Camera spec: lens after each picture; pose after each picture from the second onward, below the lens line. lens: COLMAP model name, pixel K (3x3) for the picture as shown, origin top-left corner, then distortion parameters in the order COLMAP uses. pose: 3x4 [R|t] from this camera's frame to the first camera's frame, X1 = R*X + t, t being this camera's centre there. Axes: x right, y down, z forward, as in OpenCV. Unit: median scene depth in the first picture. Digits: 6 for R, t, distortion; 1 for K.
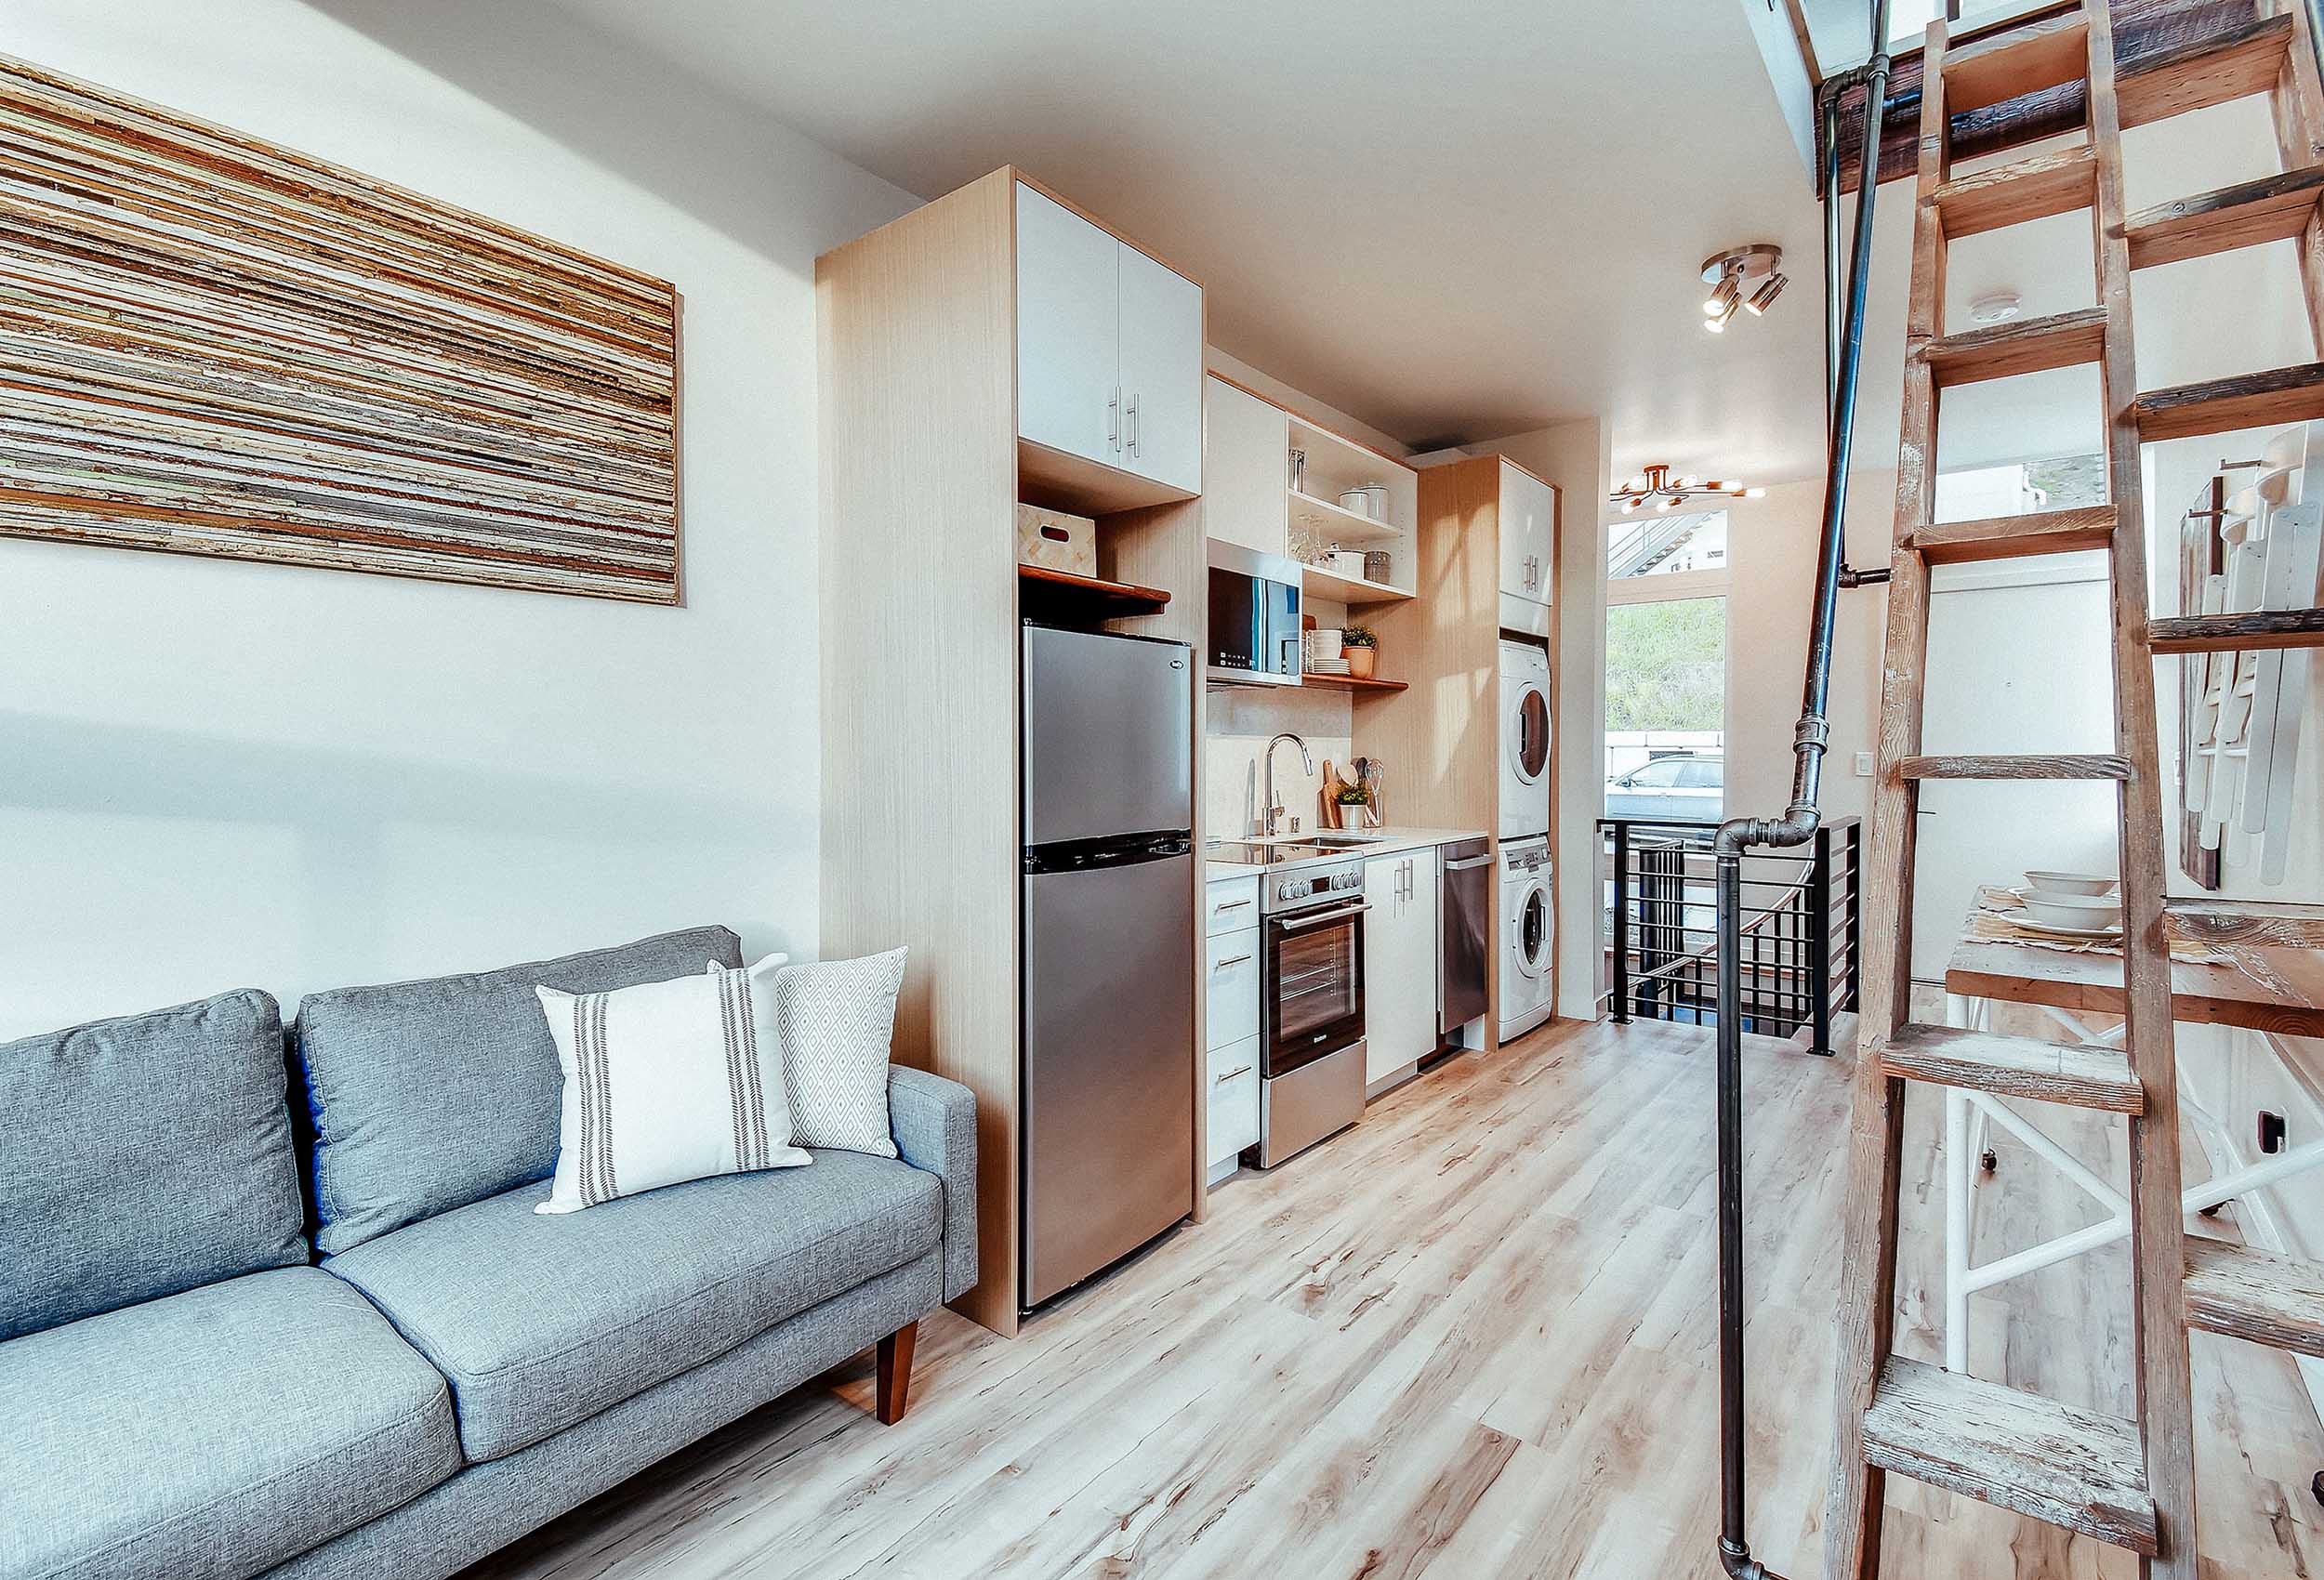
lens RADIAL K [[1050.9, 0, 1173.4], [0, 1050.9, 769.2], [0, 0, 1]] dist [0.028950, -0.000098]
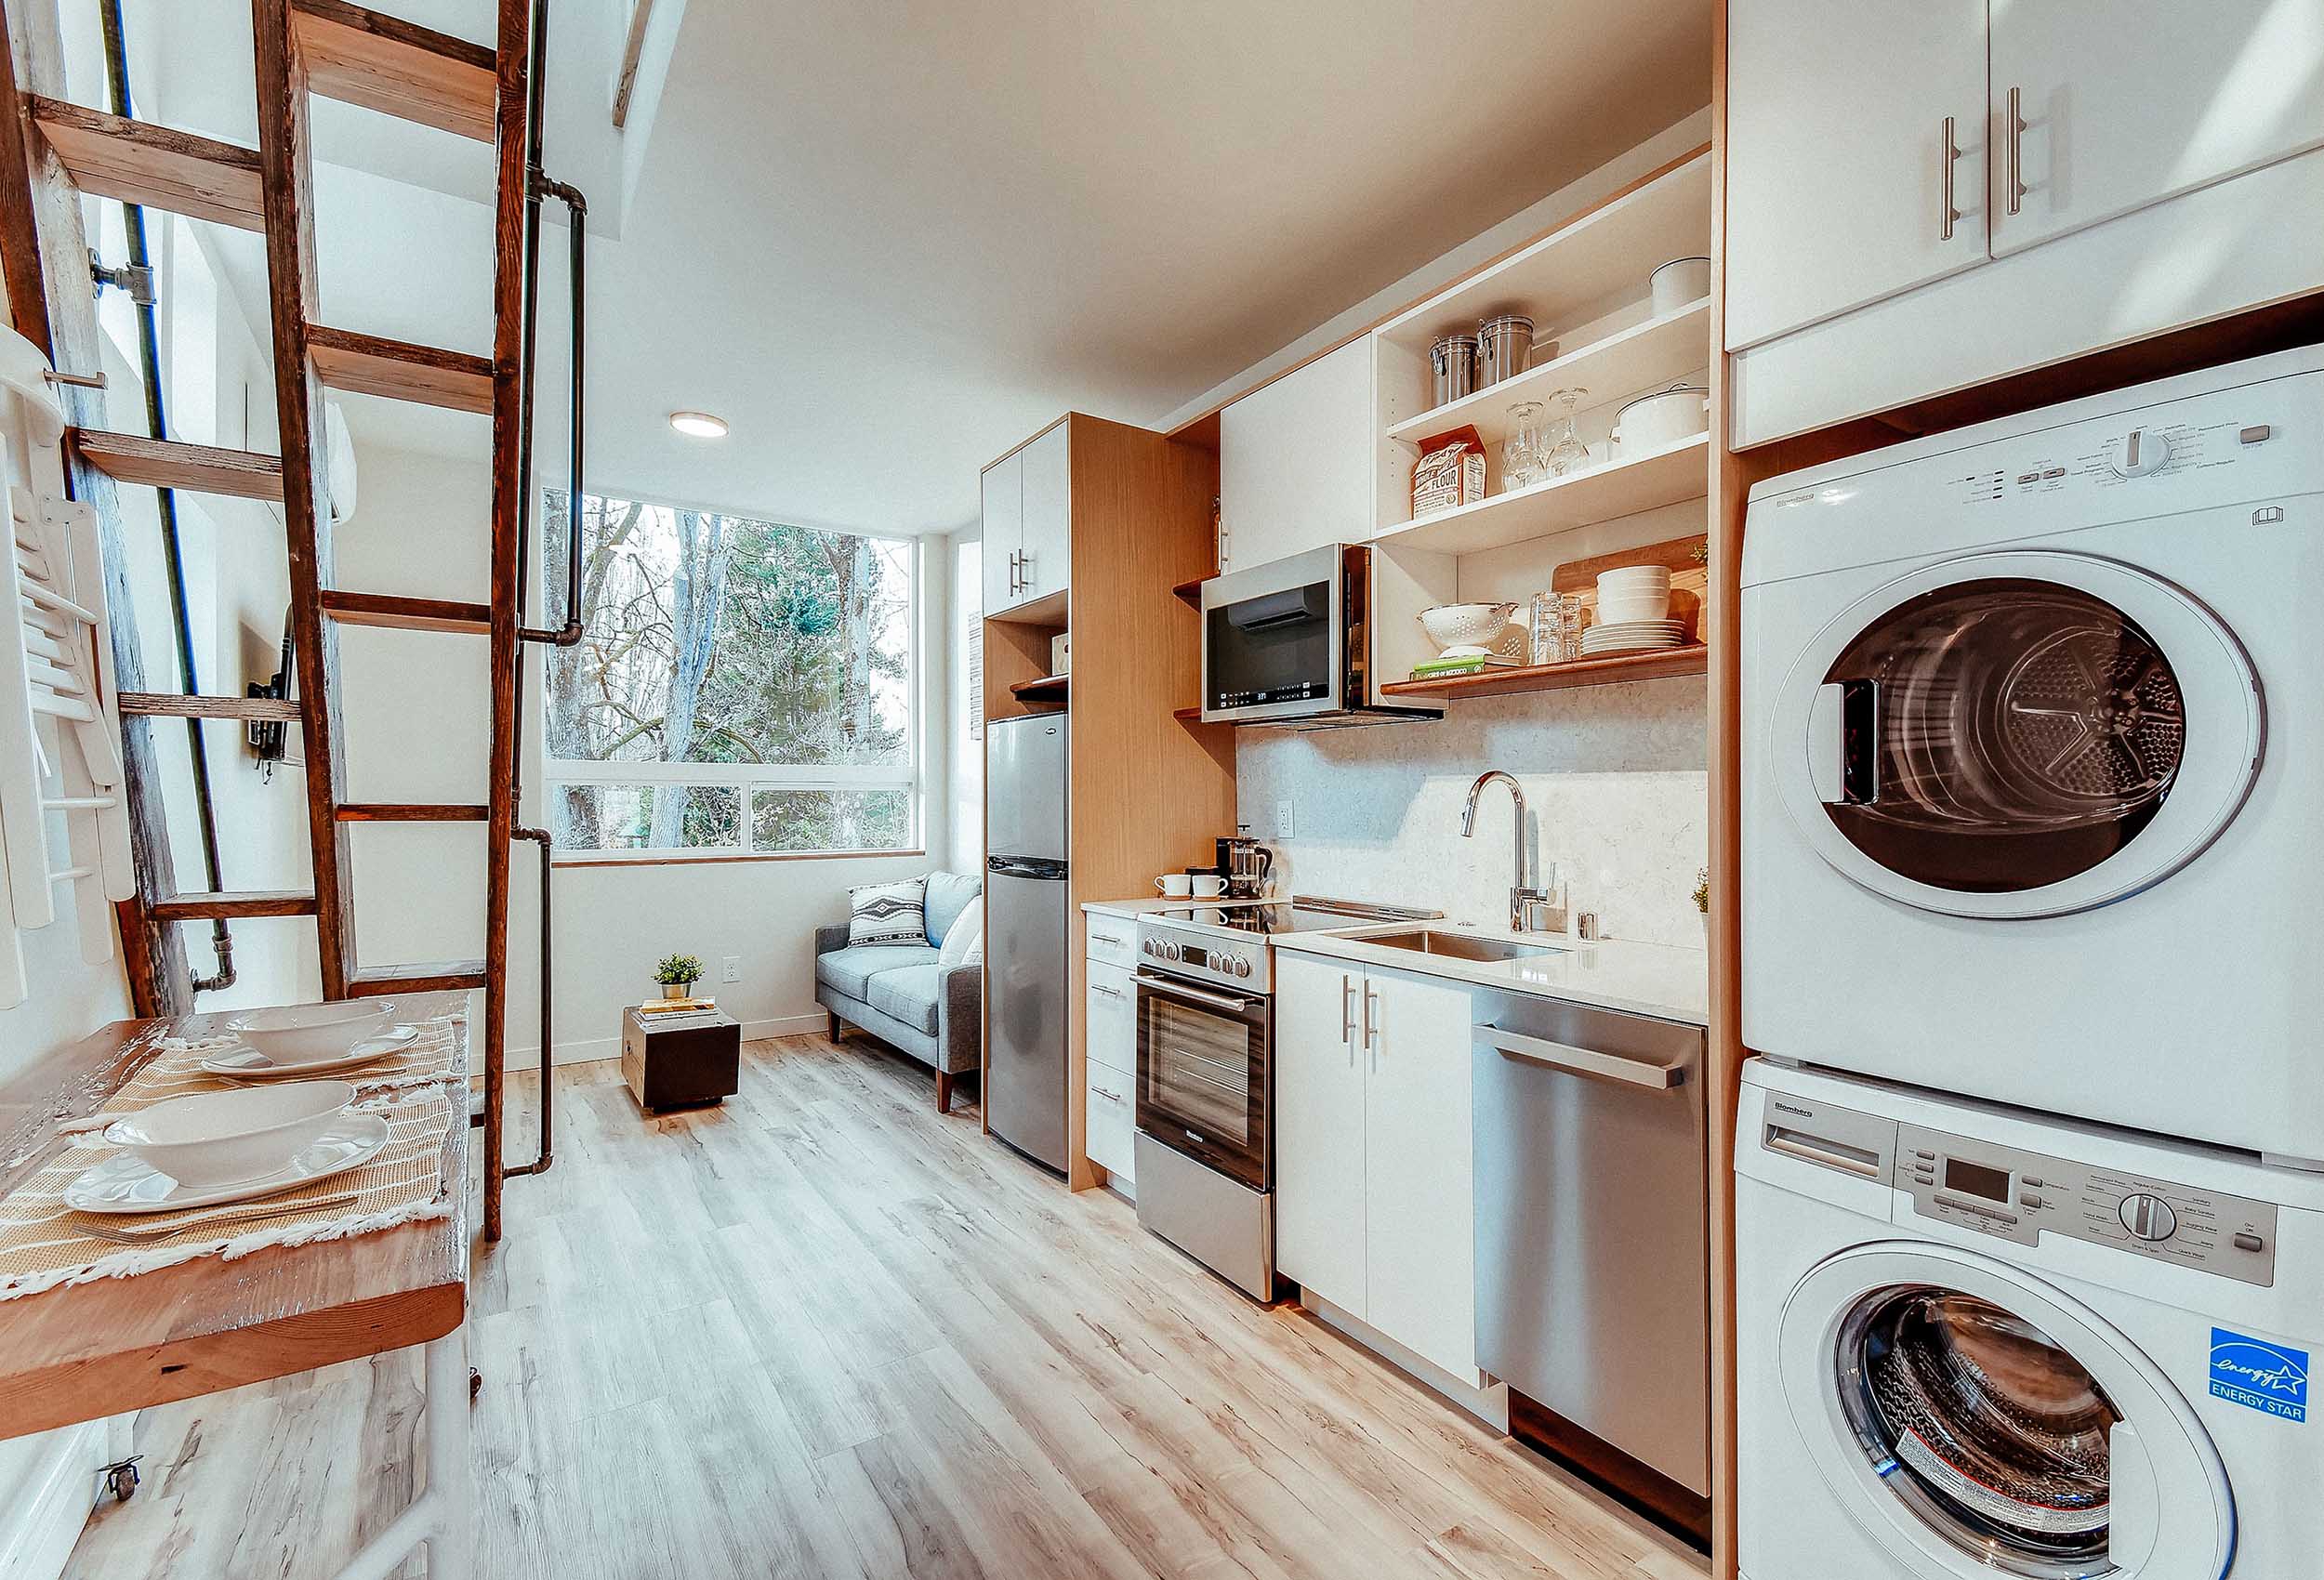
lens RADIAL K [[1050.9, 0, 1173.3], [0, 1050.9, 796.4], [0, 0, 1]] dist [0.028950, -0.000098]
pose [[-0.309661, 0.002297, -0.950844, 0.992282], [-0.014335, 0.999872, 0.007083, -0.025167], [0.950739, 0.015824, -0.309588, 1.296003]]
